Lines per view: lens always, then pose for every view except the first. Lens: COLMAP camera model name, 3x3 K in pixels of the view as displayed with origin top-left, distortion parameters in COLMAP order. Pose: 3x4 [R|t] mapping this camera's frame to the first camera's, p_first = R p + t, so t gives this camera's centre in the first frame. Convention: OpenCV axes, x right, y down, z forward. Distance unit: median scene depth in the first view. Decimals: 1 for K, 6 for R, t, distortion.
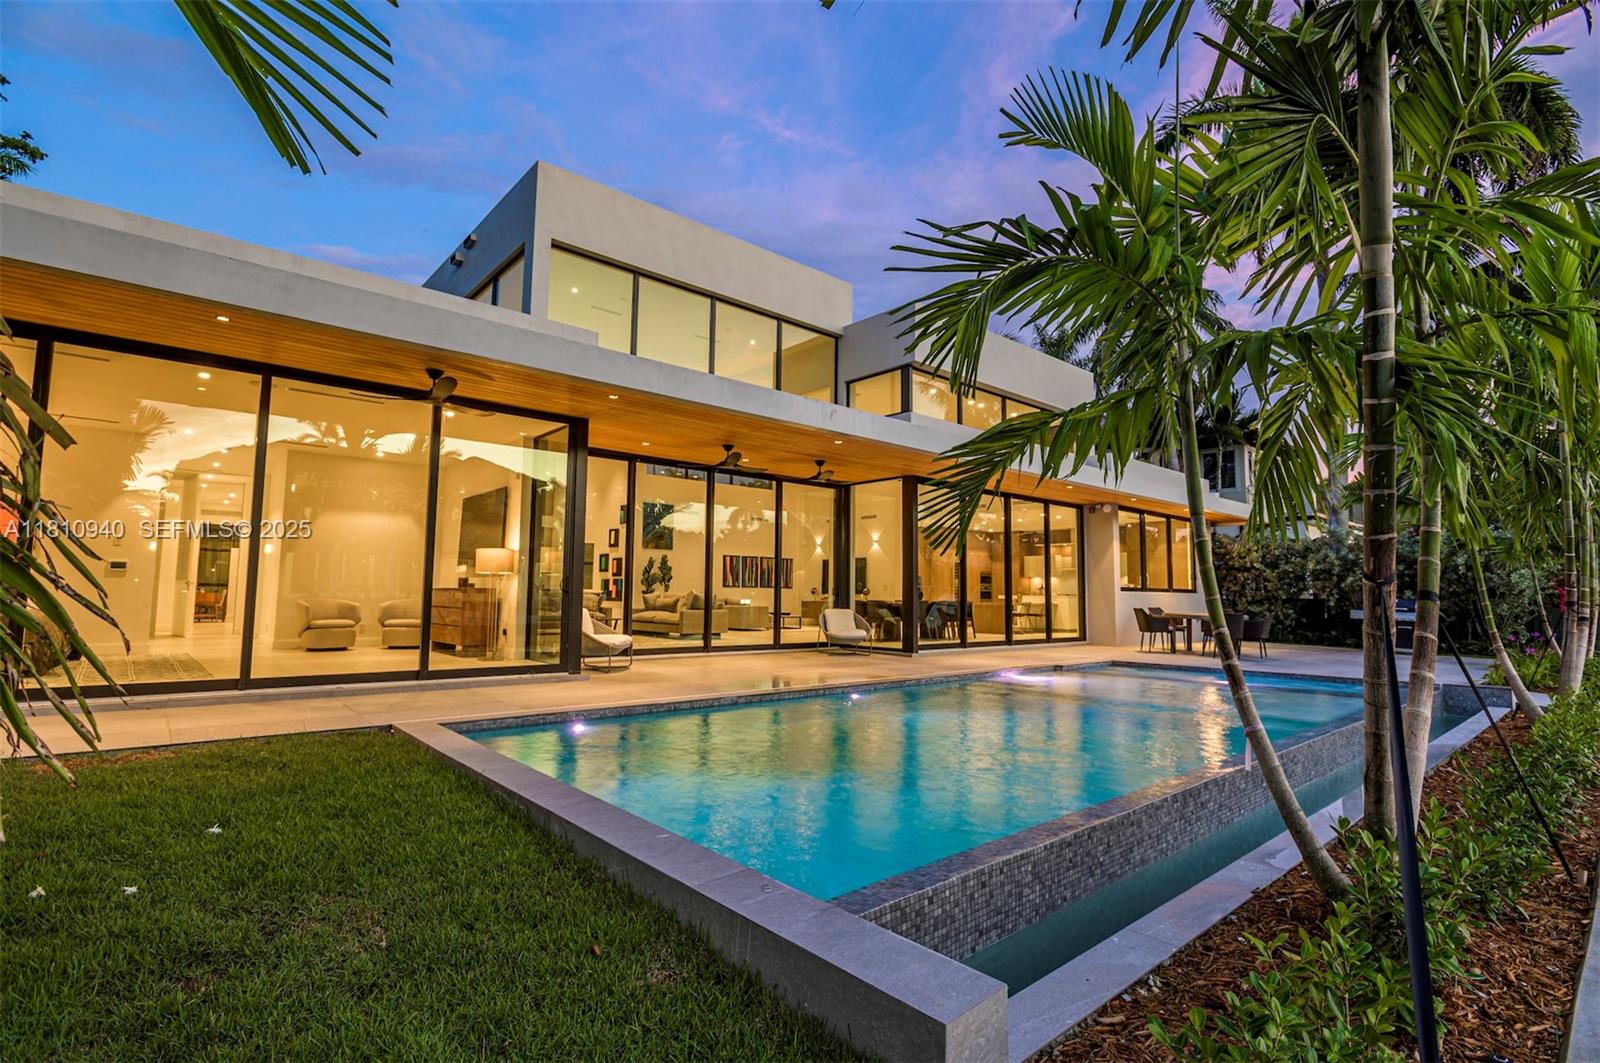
lens RADIAL K [[752.9, 0, 806.6], [0, 752.9, 531.7], [0, 0, 1]] dist [-0.012473, 0.000465]
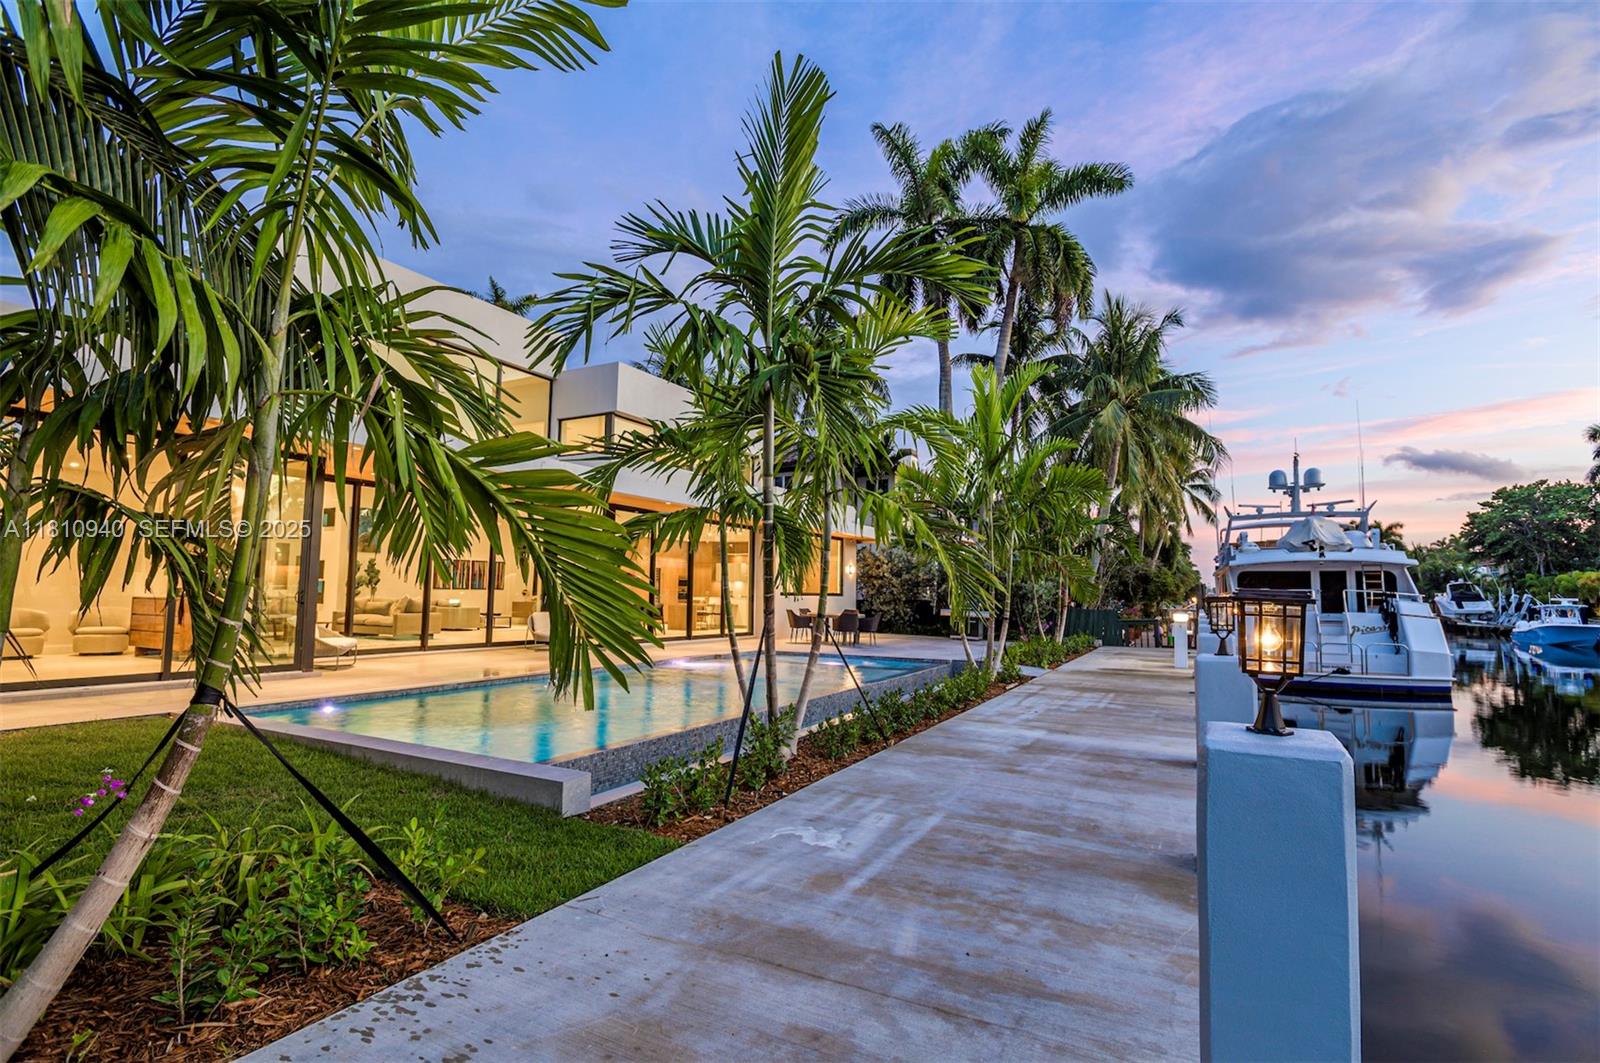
lens RADIAL K [[752.9, 0, 806.6], [0, 752.9, 531.7], [0, 0, 1]] dist [-0.012473, 0.000465]
pose [[0.934141, 0.029772, 0.355661, 0.001691], [-0.032446, 0.999472, 0.001556, -0.035802], [-0.355427, -0.012993, 0.934614, -0.230475]]
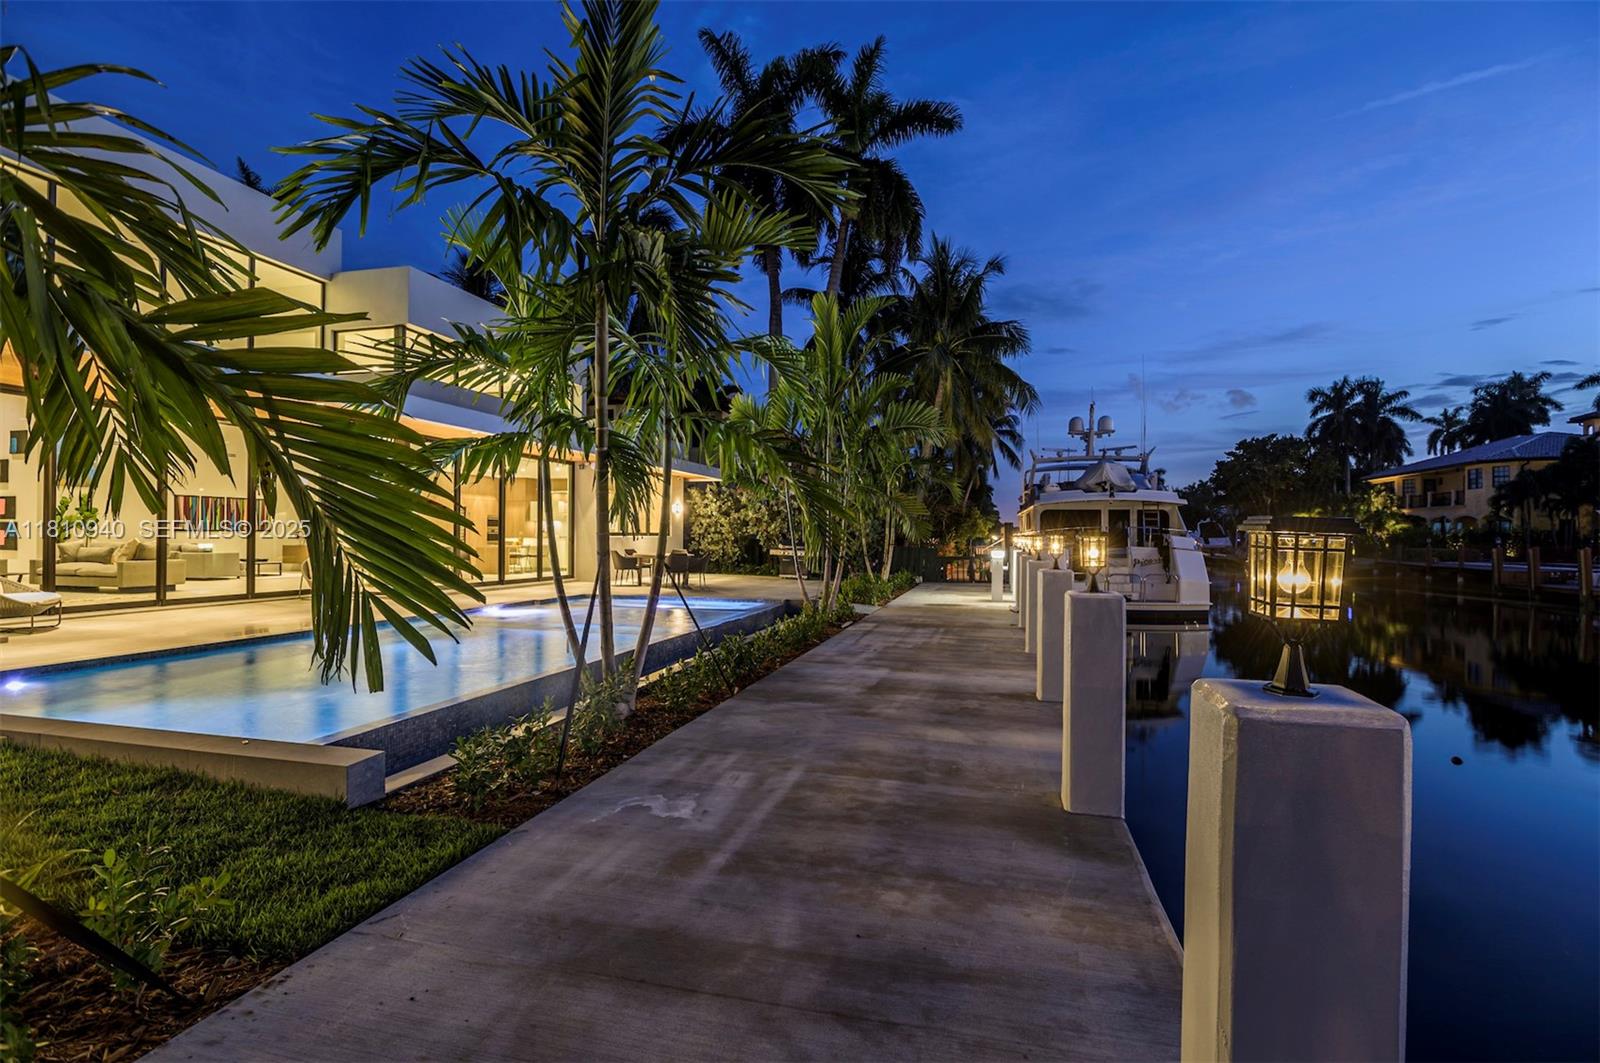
lens RADIAL K [[756.0, 0, 802.0], [0, 756.0, 529.6], [0, 0, 1]] dist [-0.009210, 0.000166]
pose [[0.828719, -0.002211, 0.559661, 0.007028], [-0.044064, 0.996630, 0.069185, -0.030621], [-0.557928, -0.081996, 0.825829, -0.186380]]
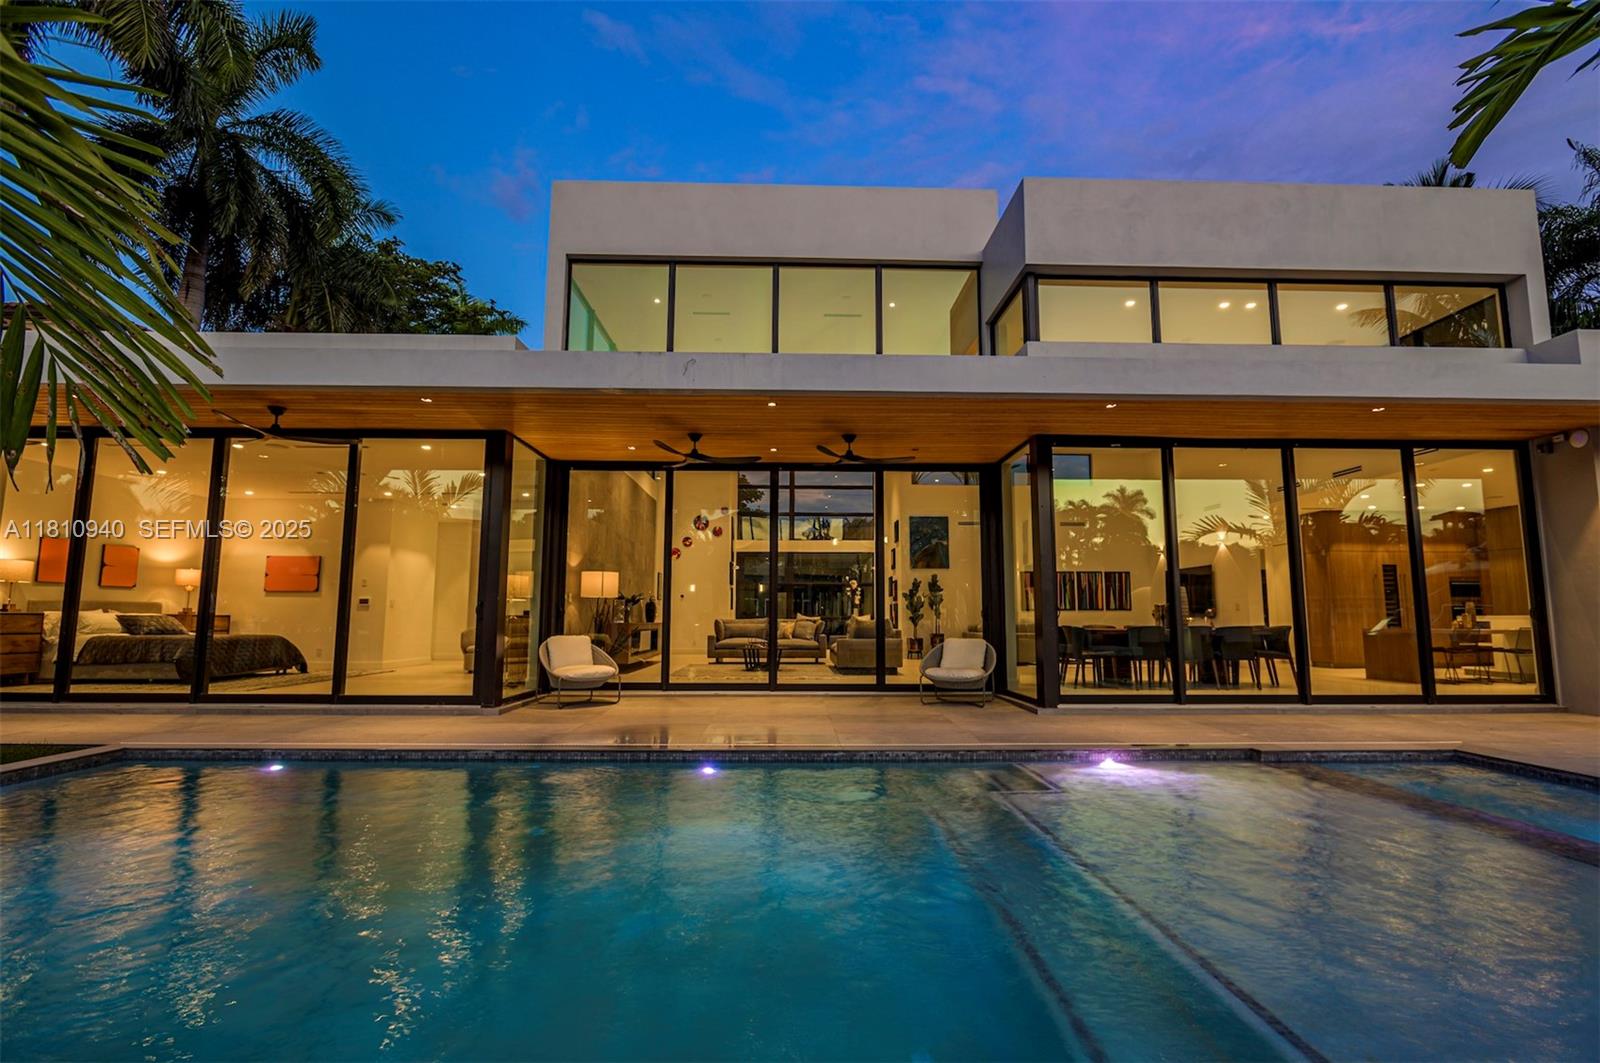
lens RADIAL K [[762.8, 0, 807.3], [0, 762.8, 530.5], [0, 0, 1]] dist [-0.012445, -0.000252]
pose [[0.770164, -0.084288, -0.632253, 0.345723], [0.060516, 0.996415, -0.059120, 0.030871], [0.634969, 0.007271, 0.772503, 0.308909]]
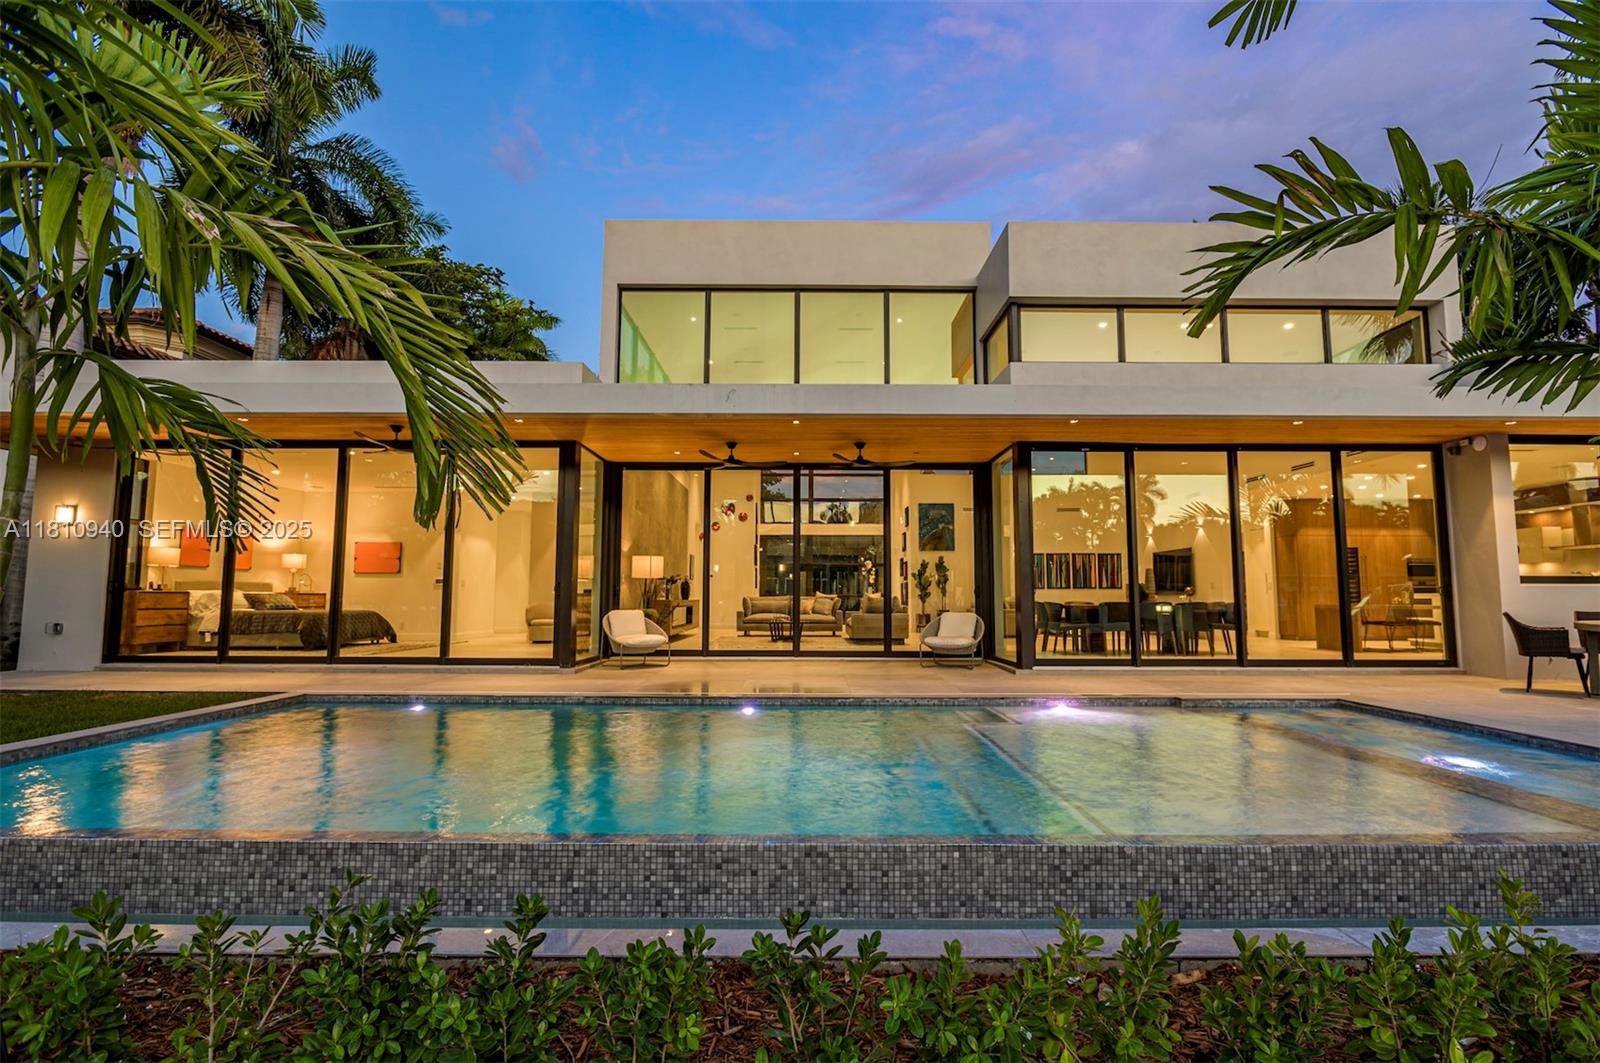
lens RADIAL K [[762.8, 0, 807.3], [0, 762.8, 530.5], [0, 0, 1]] dist [-0.012445, -0.000252]
pose [[0.754745, -0.068518, -0.652430, 0.420955], [0.062198, 0.997524, -0.032807, 0.025721], [0.653063, -0.015819, 0.757138, 0.218506]]
